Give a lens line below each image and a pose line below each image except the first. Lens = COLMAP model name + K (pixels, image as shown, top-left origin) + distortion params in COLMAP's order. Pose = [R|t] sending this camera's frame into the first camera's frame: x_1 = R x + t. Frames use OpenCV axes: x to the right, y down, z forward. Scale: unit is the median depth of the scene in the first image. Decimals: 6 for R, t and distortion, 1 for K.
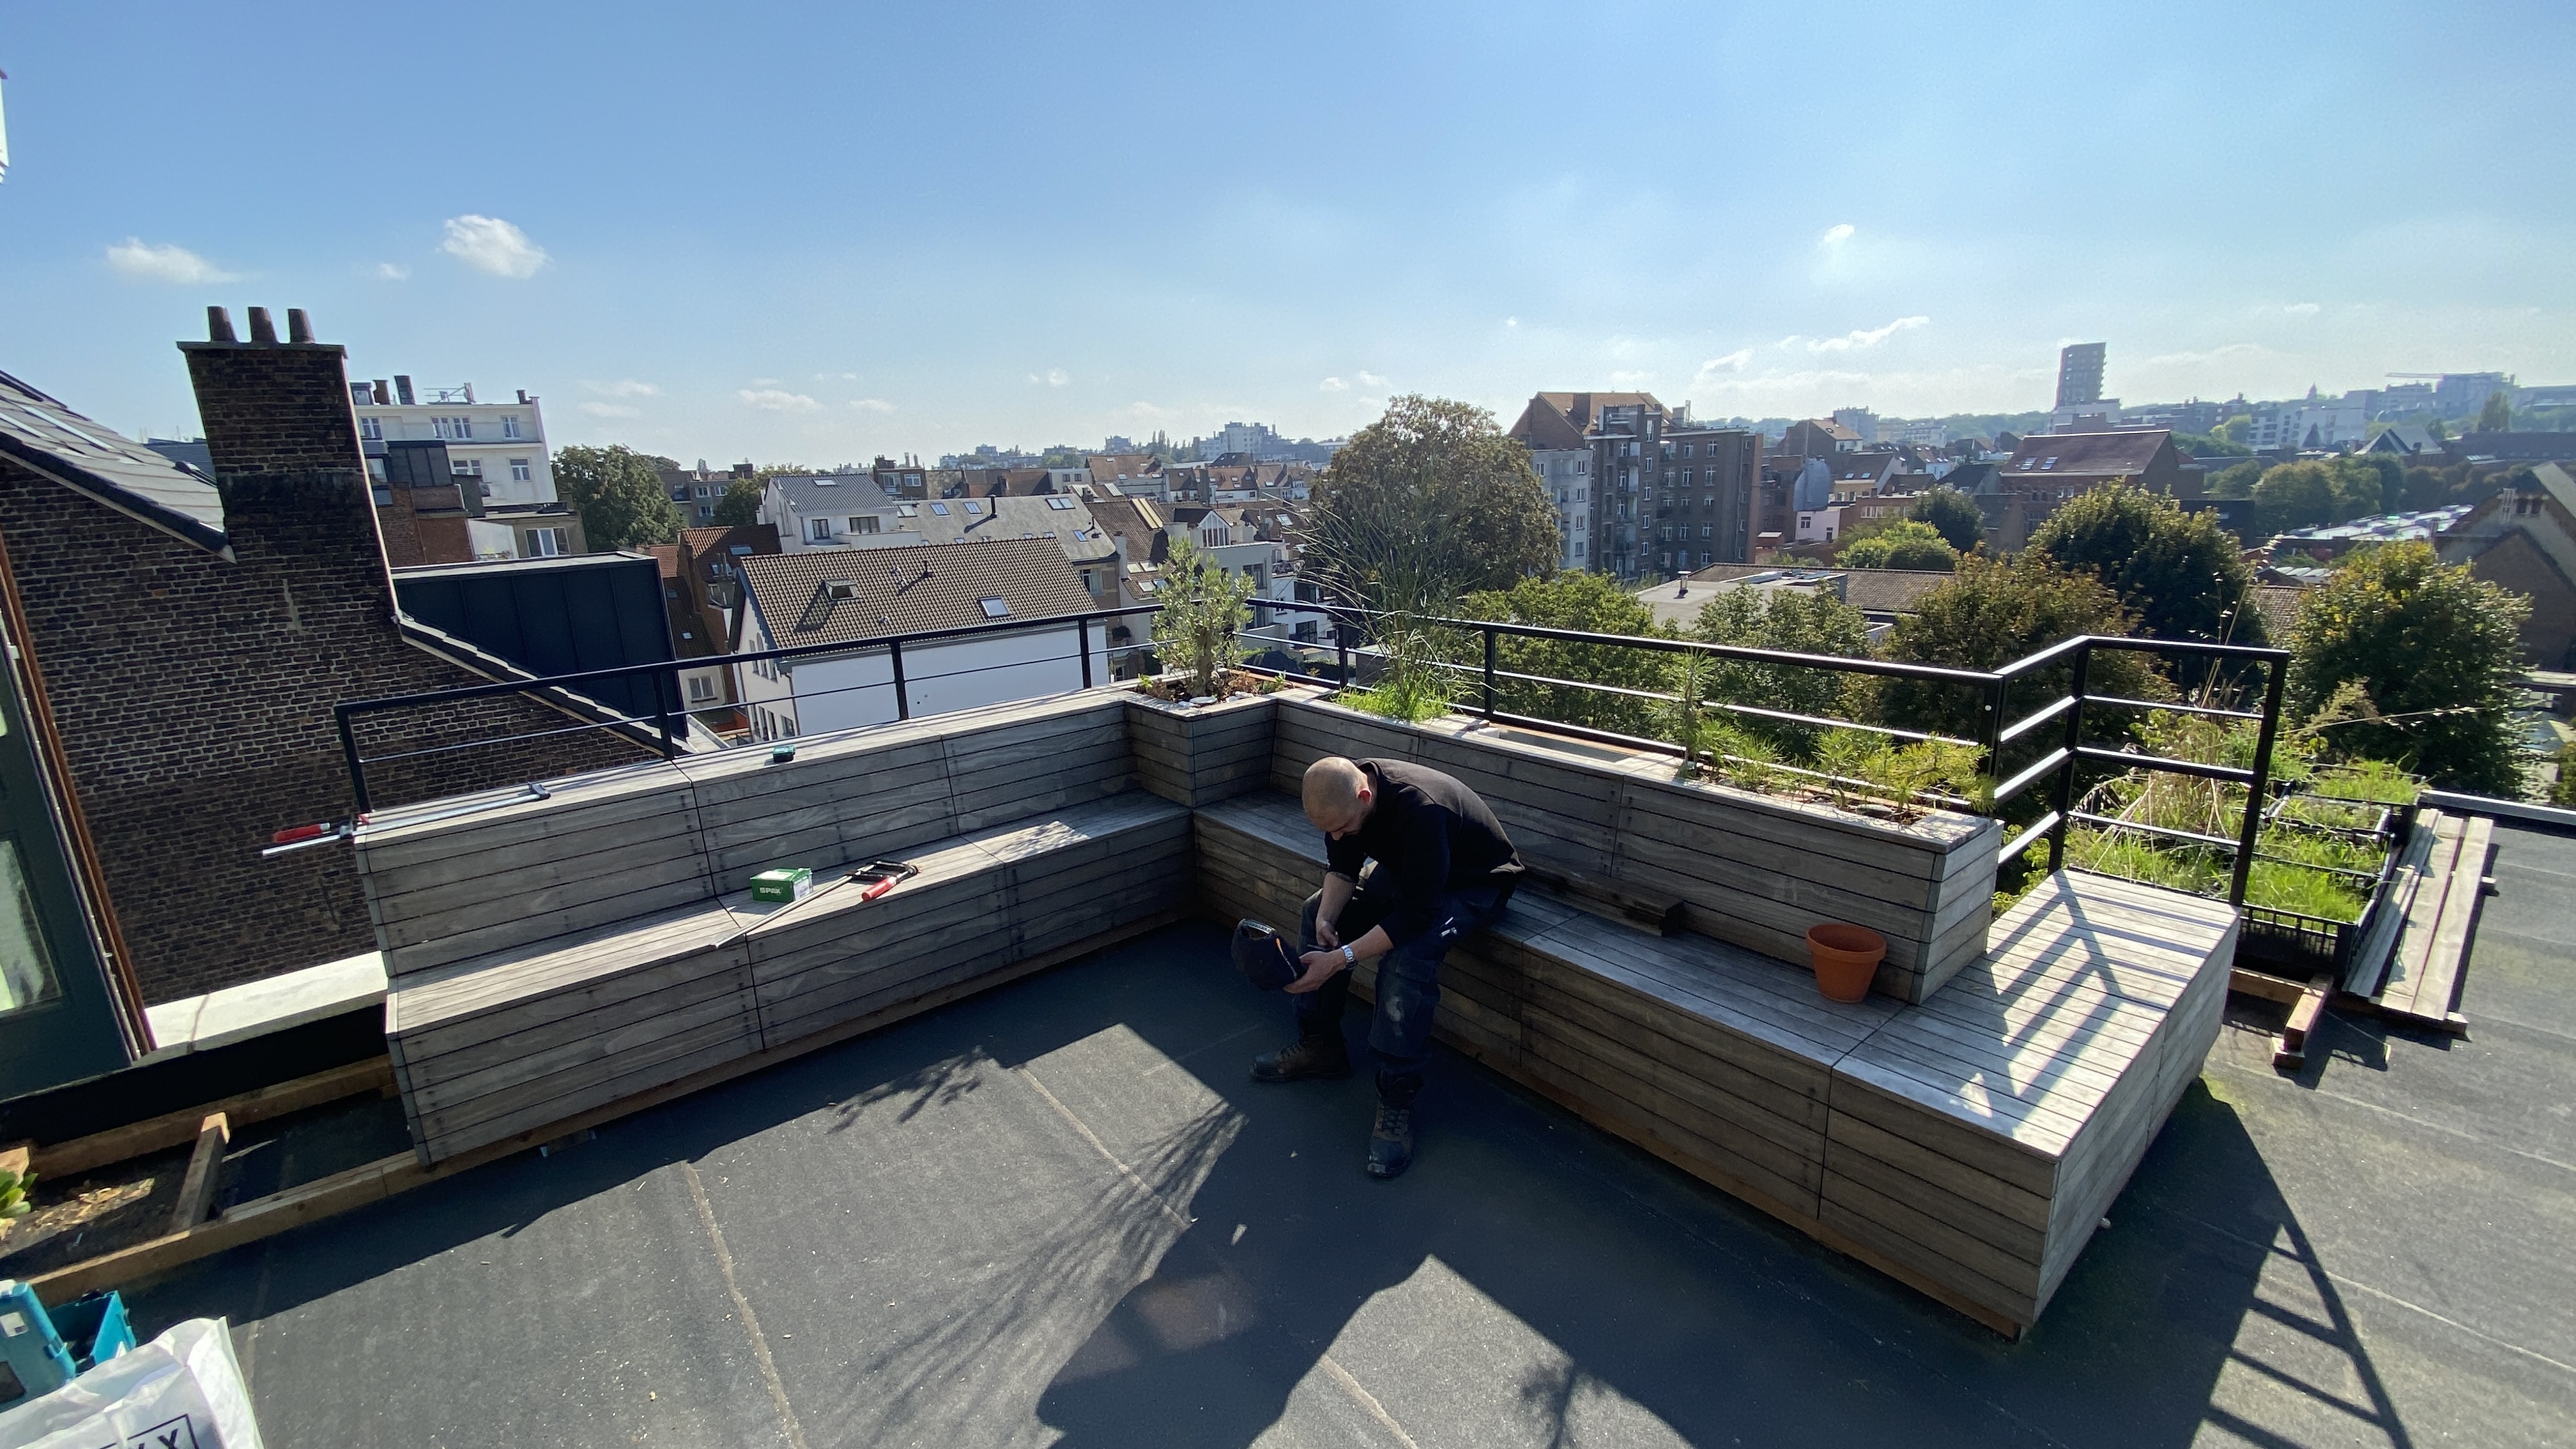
lens RADIAL K [[1063.1, 0, 1290.5], [0, 1063.1, 731.5], [0, 0, 1]] dist [0.024973, -0.021871]
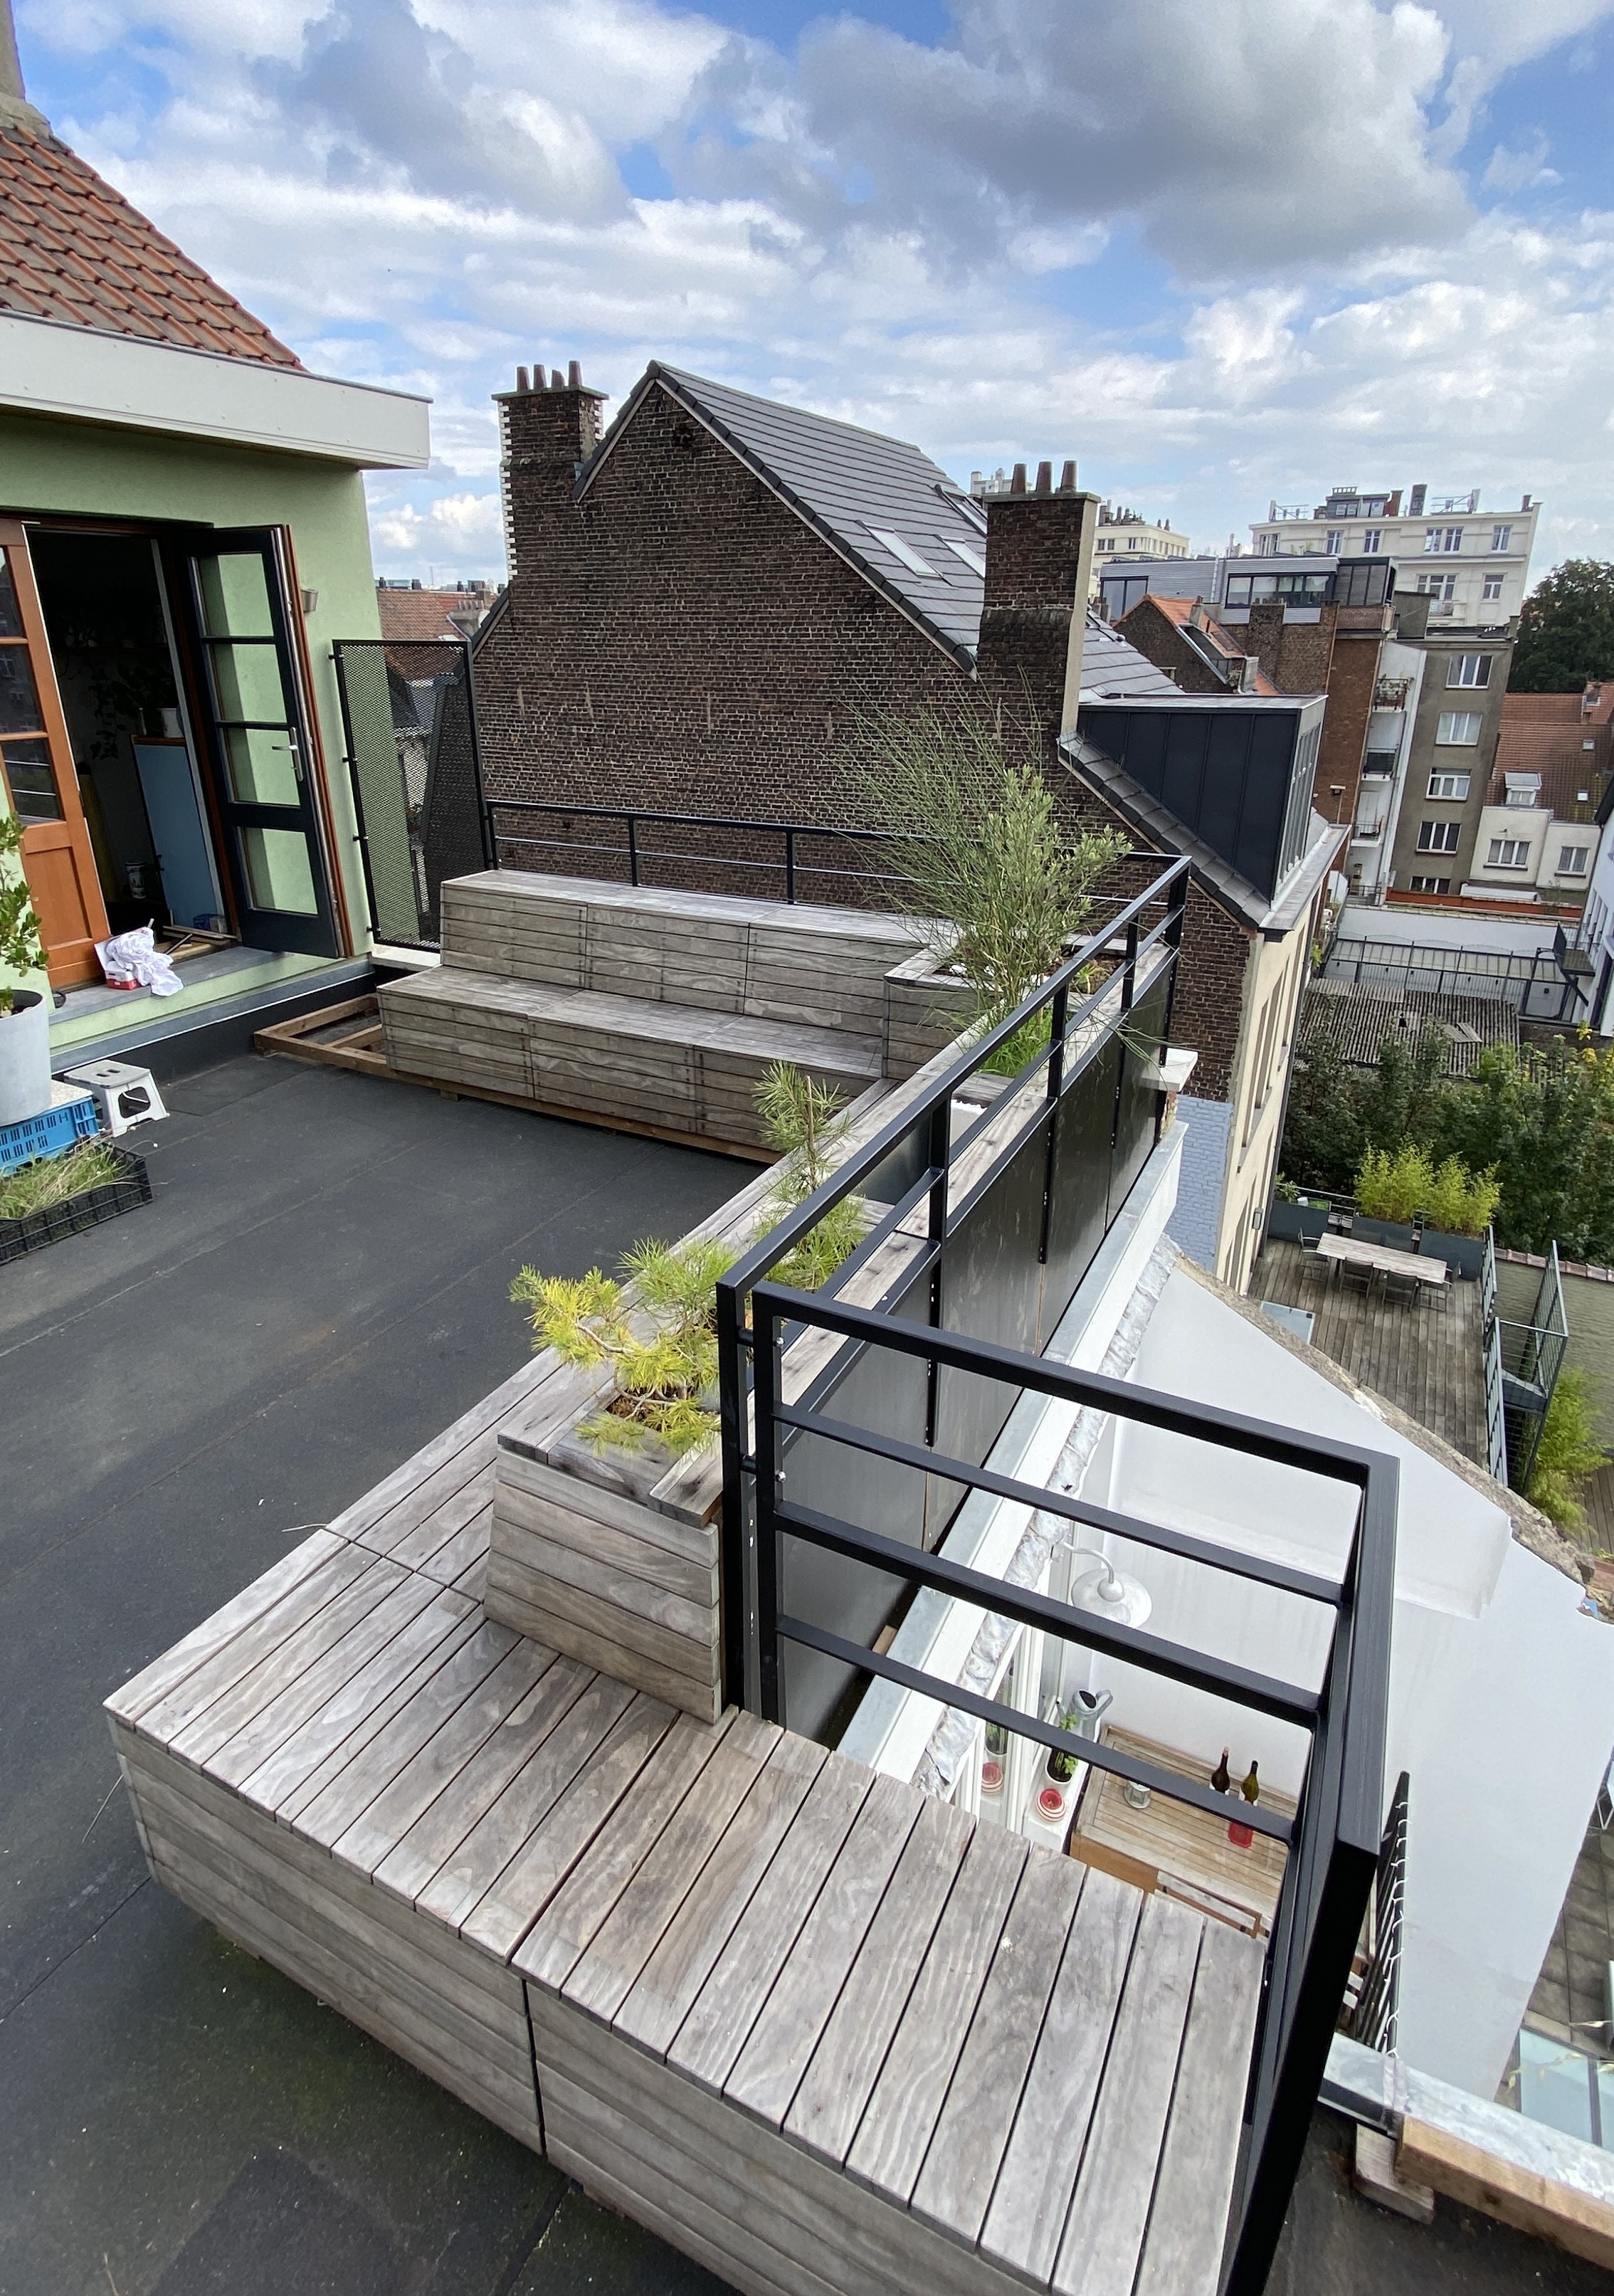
lens RADIAL K [[1184.2, 0, 797.1], [0, 1184.2, 1066.4], [0, 0, 1]] dist [0.053918, -0.062794]
pose [[0.402864, 0.356396, -0.843020, 0.083852], [-0.230820, 0.930862, 0.283228, -0.023140], [0.885676, 0.080484, 0.457274, 0.053912]]
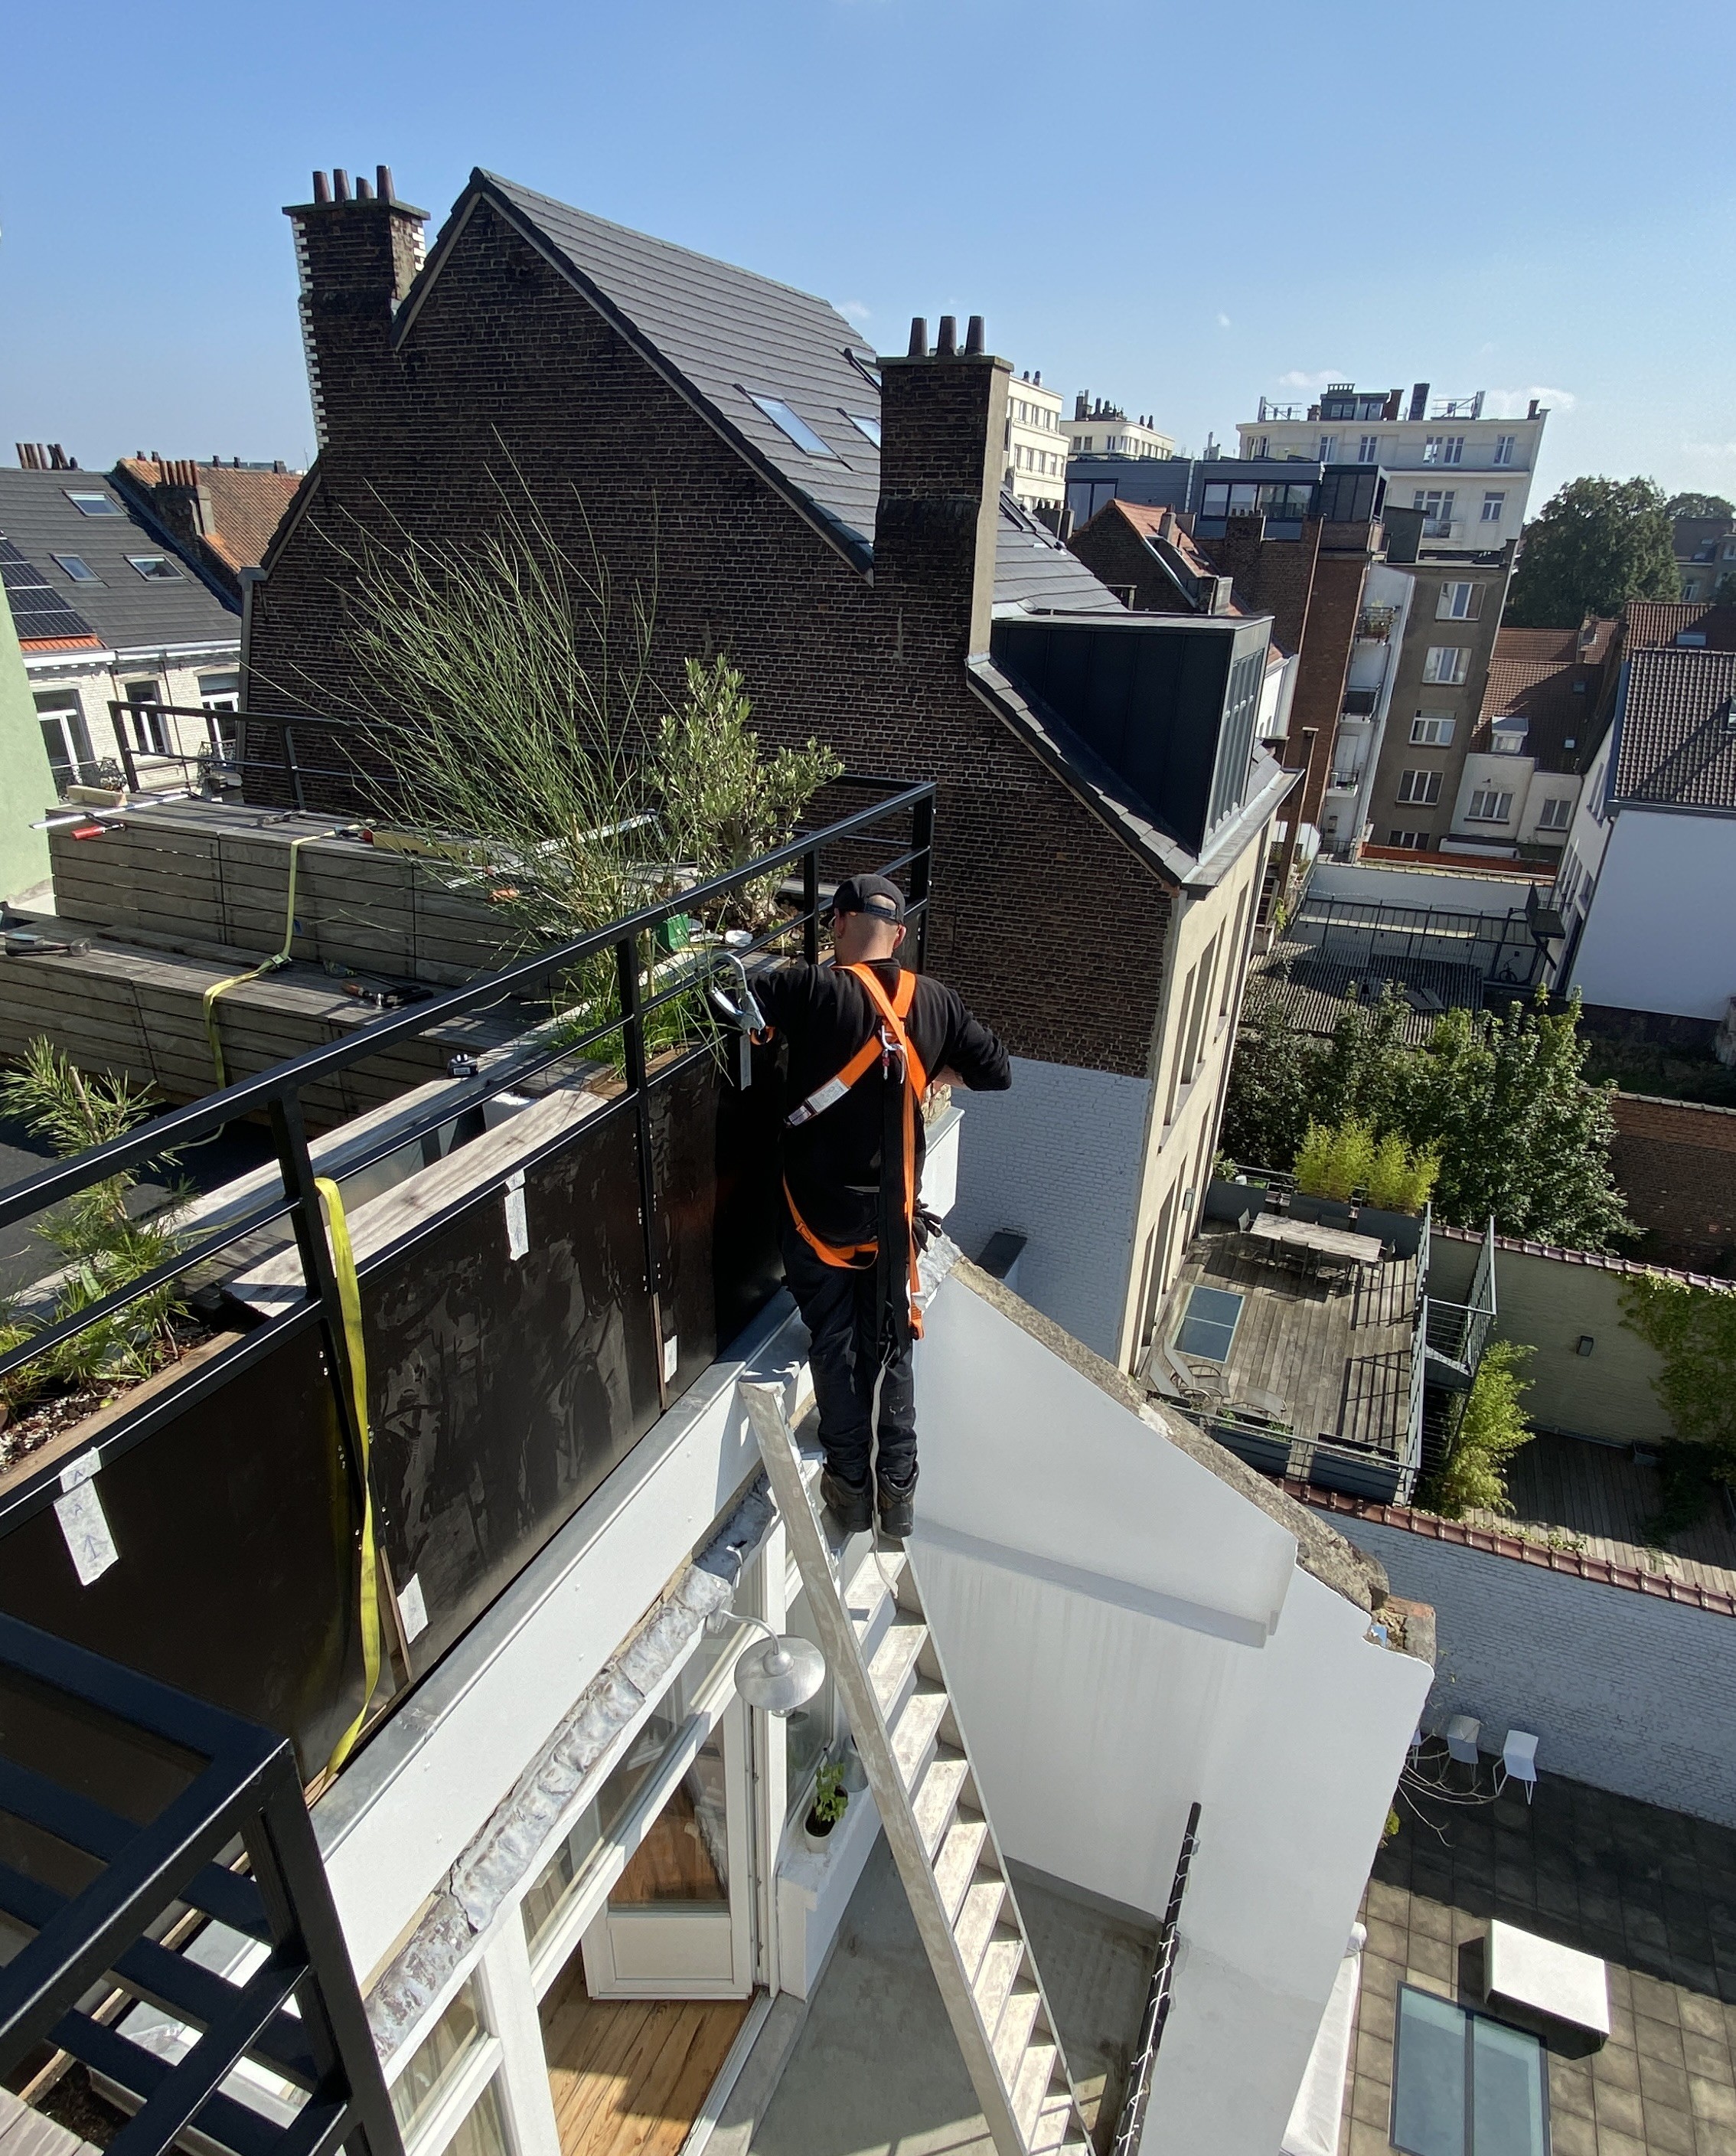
lens RADIAL K [[1266.9, 0, 869.6], [0, 1266.9, 1202.5], [0, 0, 1]] dist [0.032733, -0.037099]
pose [[0.475110, 0.453339, -0.754158, 0.082360], [-0.247483, 0.891317, 0.379877, -0.025380], [0.844407, 0.006158, 0.535667, 0.082825]]
